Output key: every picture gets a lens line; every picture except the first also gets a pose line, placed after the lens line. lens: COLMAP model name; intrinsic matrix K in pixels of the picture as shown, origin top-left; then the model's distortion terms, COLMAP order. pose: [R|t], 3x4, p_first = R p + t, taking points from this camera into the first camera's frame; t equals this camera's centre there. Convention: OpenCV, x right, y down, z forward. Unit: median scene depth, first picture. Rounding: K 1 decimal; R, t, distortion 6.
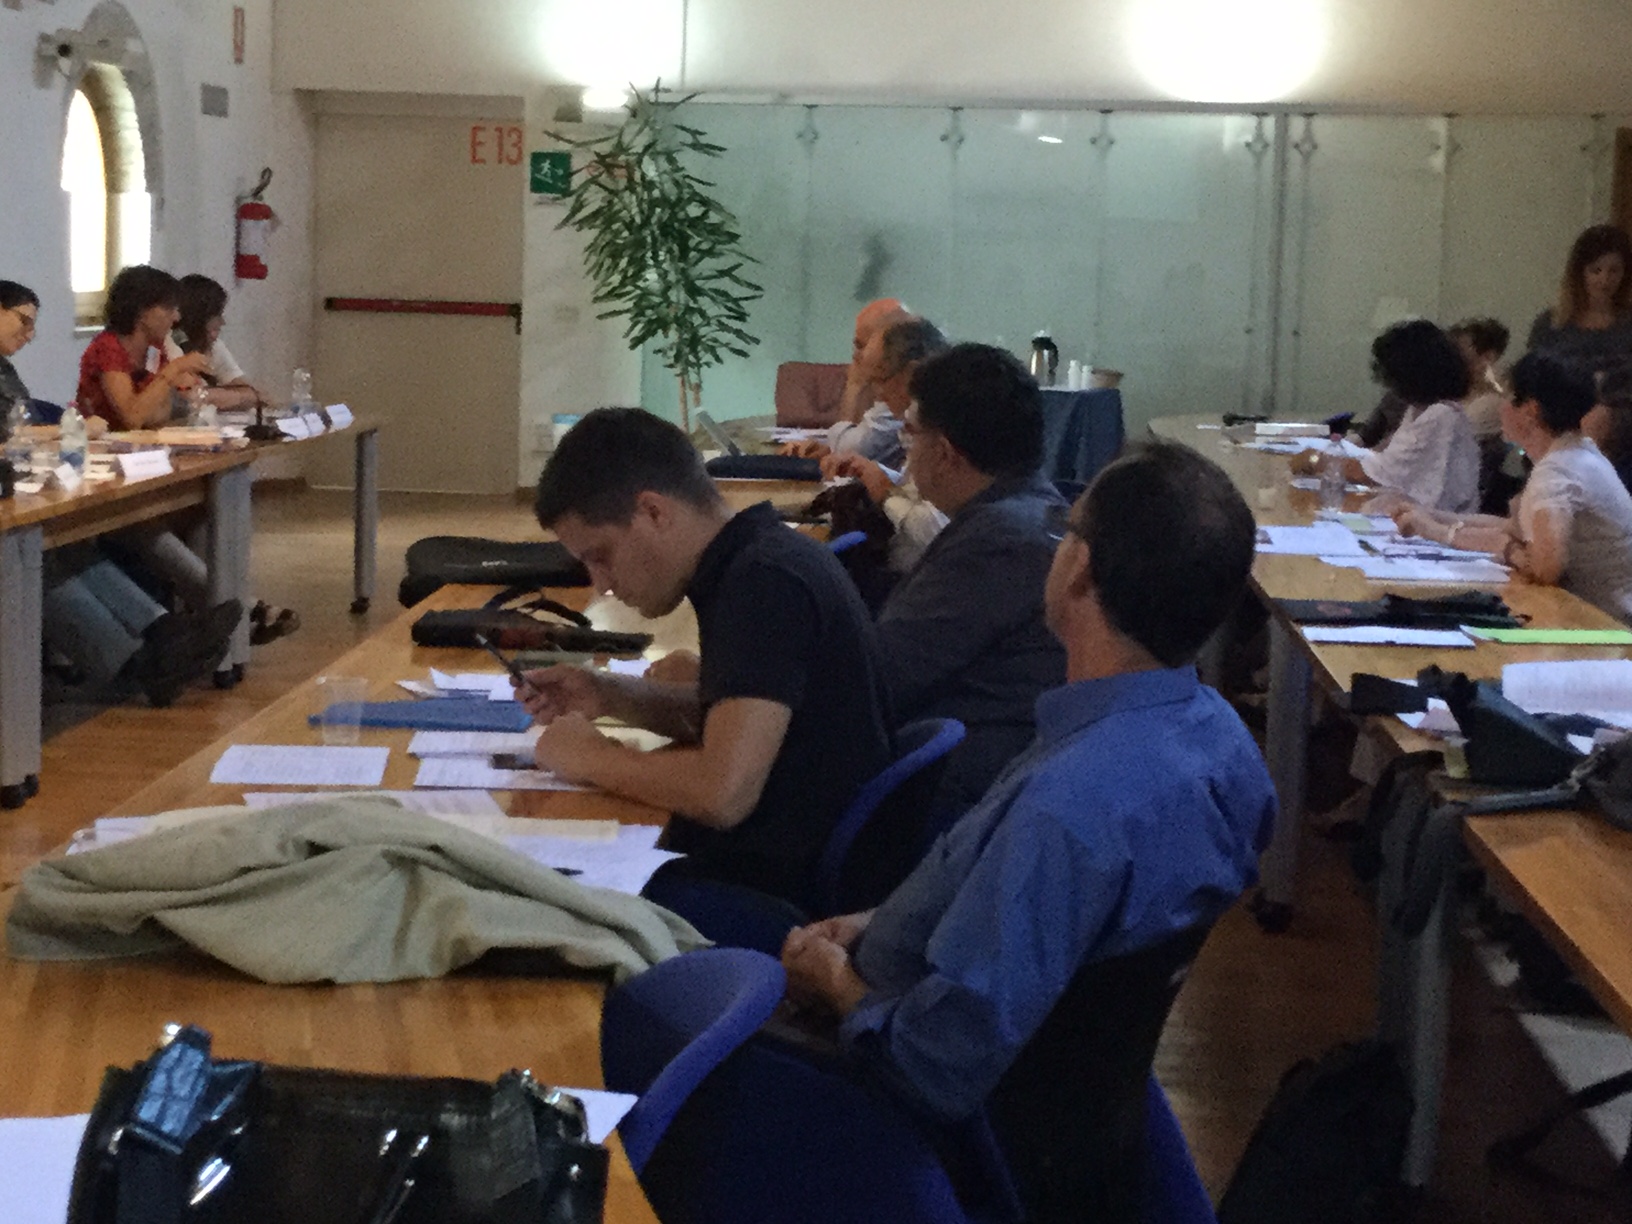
lens RADIAL K [[3213.3, 0, 816.0], [0, 3213.3, 612.0], [0, 0, 1]] dist [-0.057444, 1.540547]
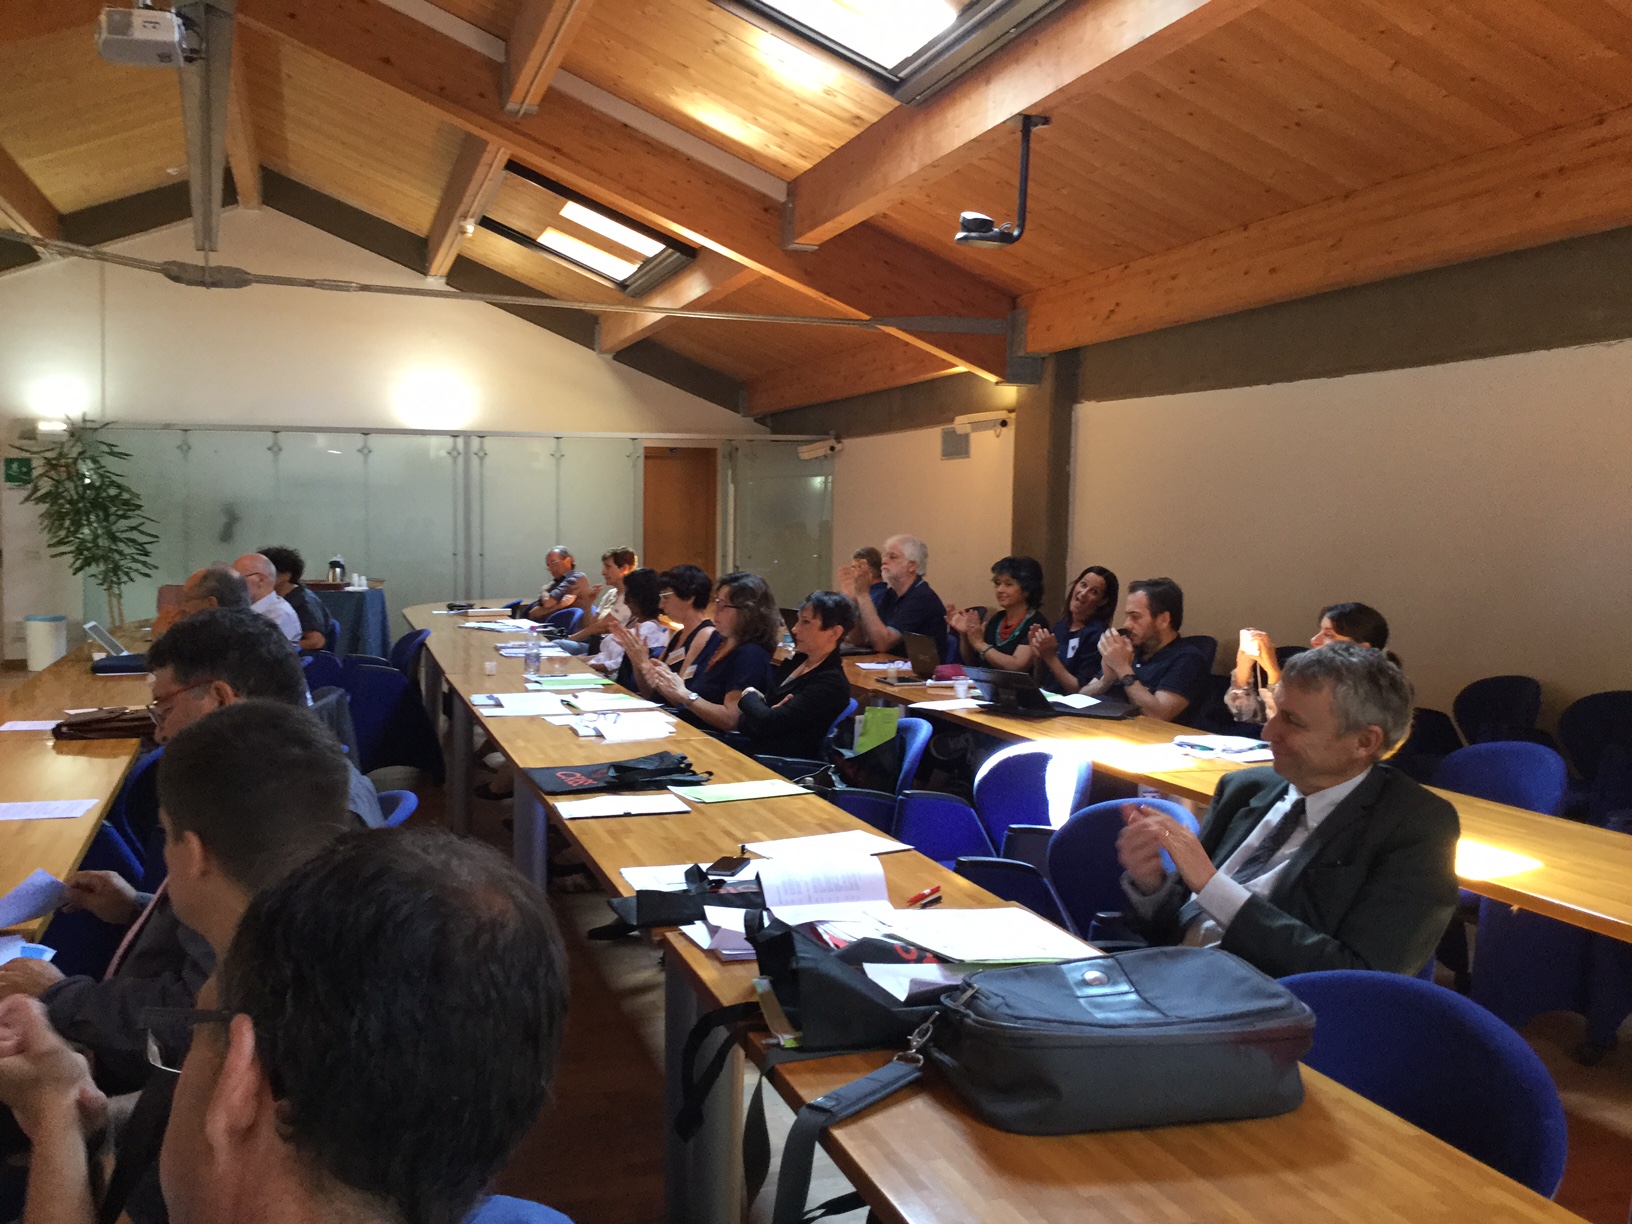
lens RADIAL K [[1468.1, 0, 810.0], [0, 1468.1, 599.8], [0, 0, 1]] dist [0.114761, -0.191947]
pose [[0.928503, -0.041026, 0.369052, 0.016276], [0.059188, 0.997522, -0.038021, -0.025650], [-0.366578, 0.057146, 0.928631, 0.215398]]
